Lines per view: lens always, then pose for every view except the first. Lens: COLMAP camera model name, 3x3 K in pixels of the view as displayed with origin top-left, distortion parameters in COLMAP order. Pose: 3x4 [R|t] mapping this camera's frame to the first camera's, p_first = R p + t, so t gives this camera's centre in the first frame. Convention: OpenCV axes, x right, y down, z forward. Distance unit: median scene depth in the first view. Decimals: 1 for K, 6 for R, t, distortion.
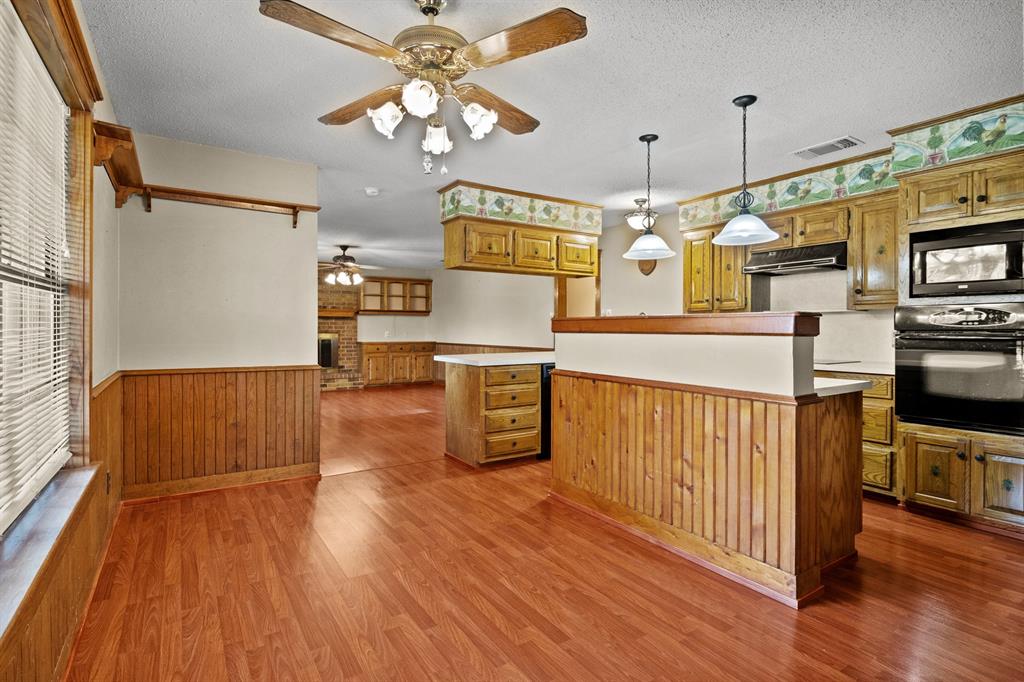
lens RADIAL K [[515.9, 0, 522.7], [0, 515.9, 332.9], [0, 0, 1]] dist [-0.007296, -0.001045]
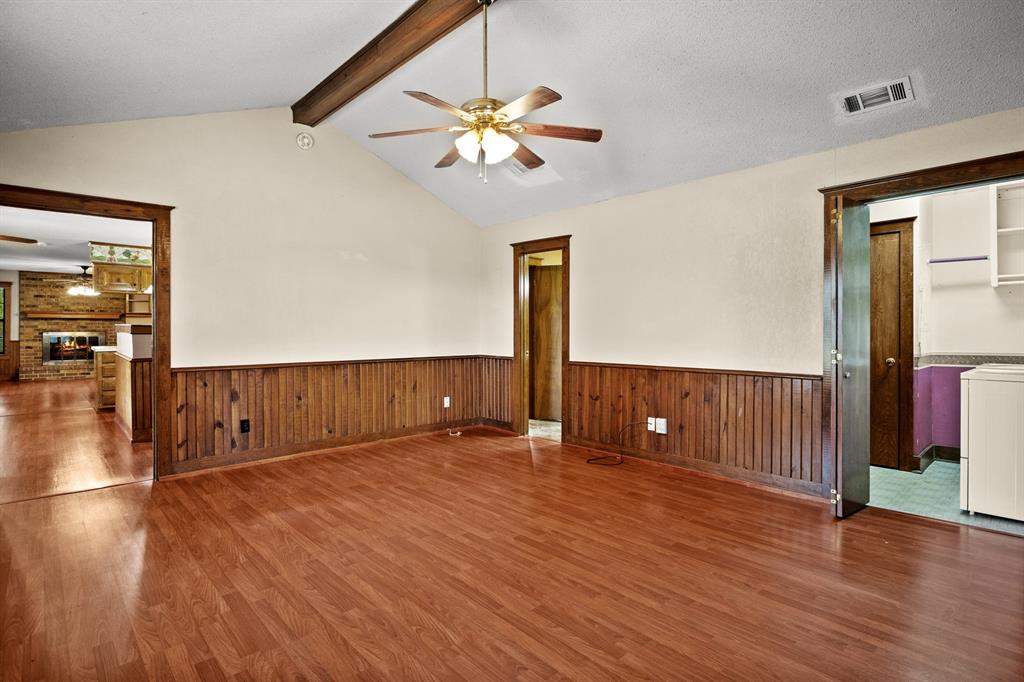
lens RADIAL K [[515.9, 0, 522.5], [0, 515.9, 332.5], [0, 0, 1]] dist [-0.007296, -0.001045]
pose [[0.986851, 0.001097, 0.161630, 1.101031], [-0.001575, 0.999995, 0.002826, -0.006338], [-0.161626, -0.003043, 0.986847, -0.972344]]
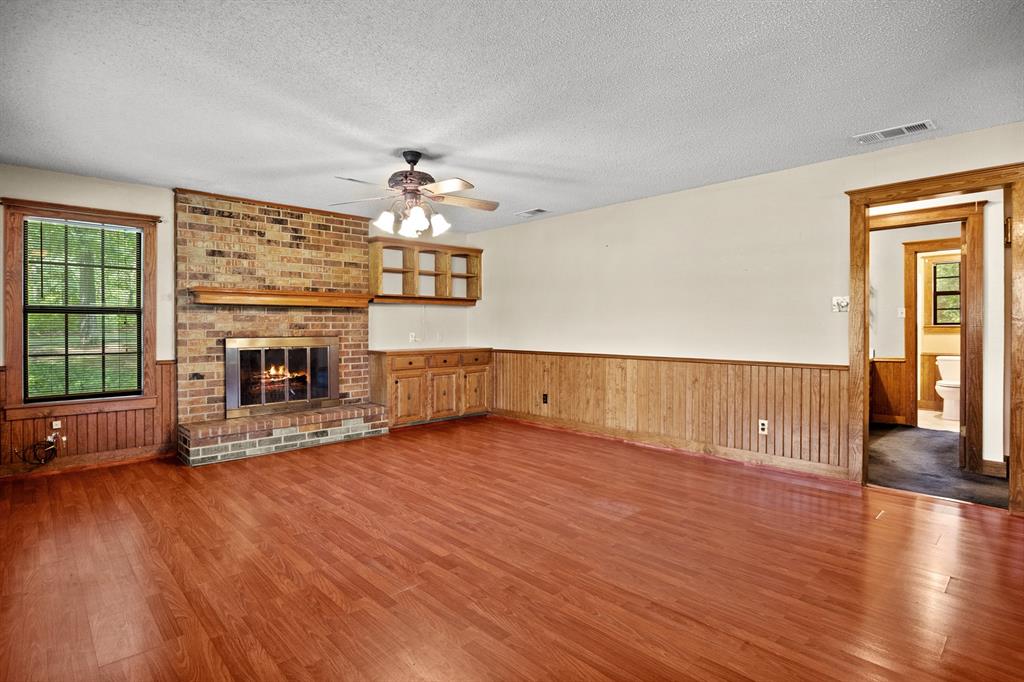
lens RADIAL K [[515.9, 0, 520.6], [0, 515.9, 330.4], [0, 0, 1]] dist [-0.007296, -0.001045]
pose [[0.984450, -0.006159, 0.175556, -0.660626], [0.005791, 0.999980, 0.002607, -0.015303], [-0.175568, -0.001550, 0.984466, 1.030106]]
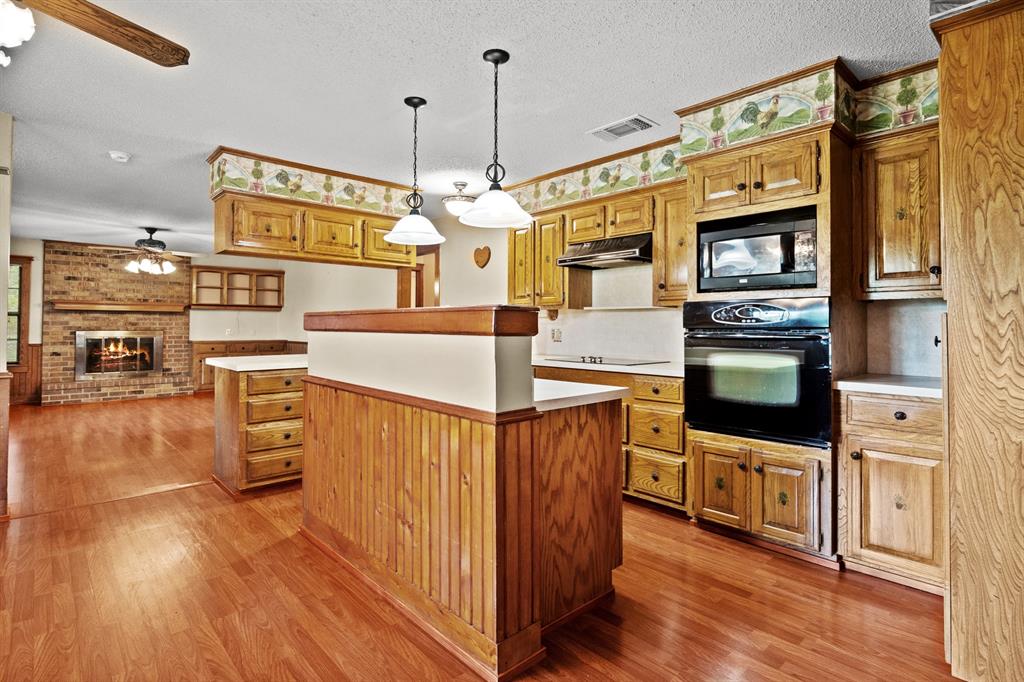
lens RADIAL K [[515.9, 0, 523.5], [0, 515.9, 320.0], [0, 0, 1]] dist [-0.007296, -0.001045]
pose [[0.986045, 0.004077, 0.166430, 0.240862], [-0.000743, 0.999798, -0.020091, -0.001063], [-0.166478, 0.019687, 0.985849, 0.119840]]
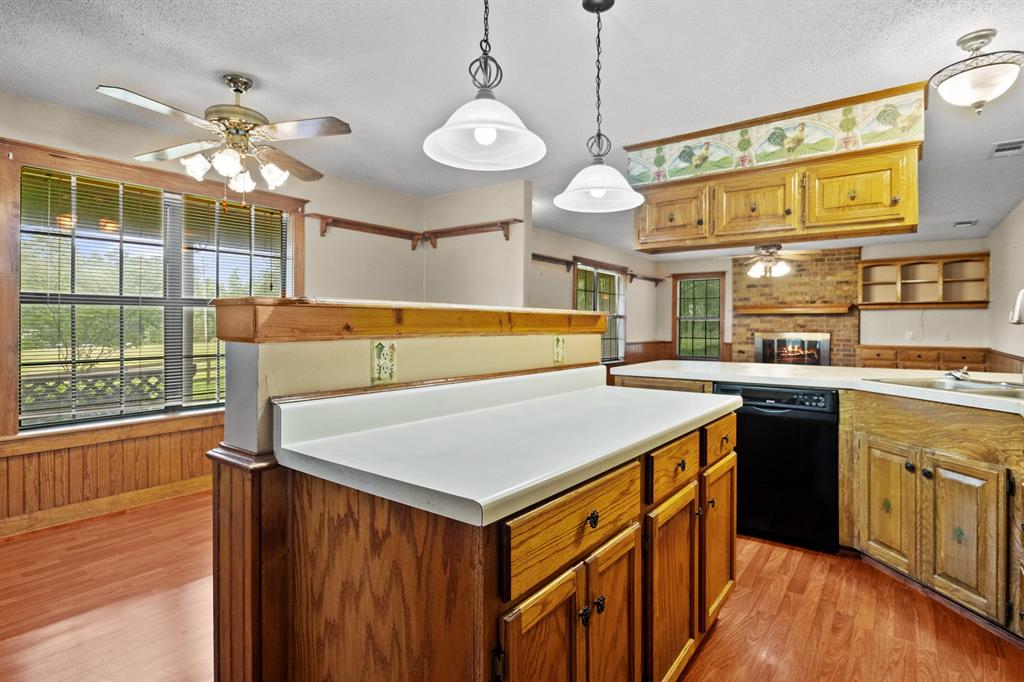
lens RADIAL K [[515.9, 0, 506.2], [0, 515.9, 322.8], [0, 0, 1]] dist [-0.007296, -0.001045]
pose [[0.318042, -0.005053, -0.948063, 0.657023], [-0.011191, 0.999896, -0.009083, -0.006322], [0.948010, 0.013499, 0.317953, 0.619289]]
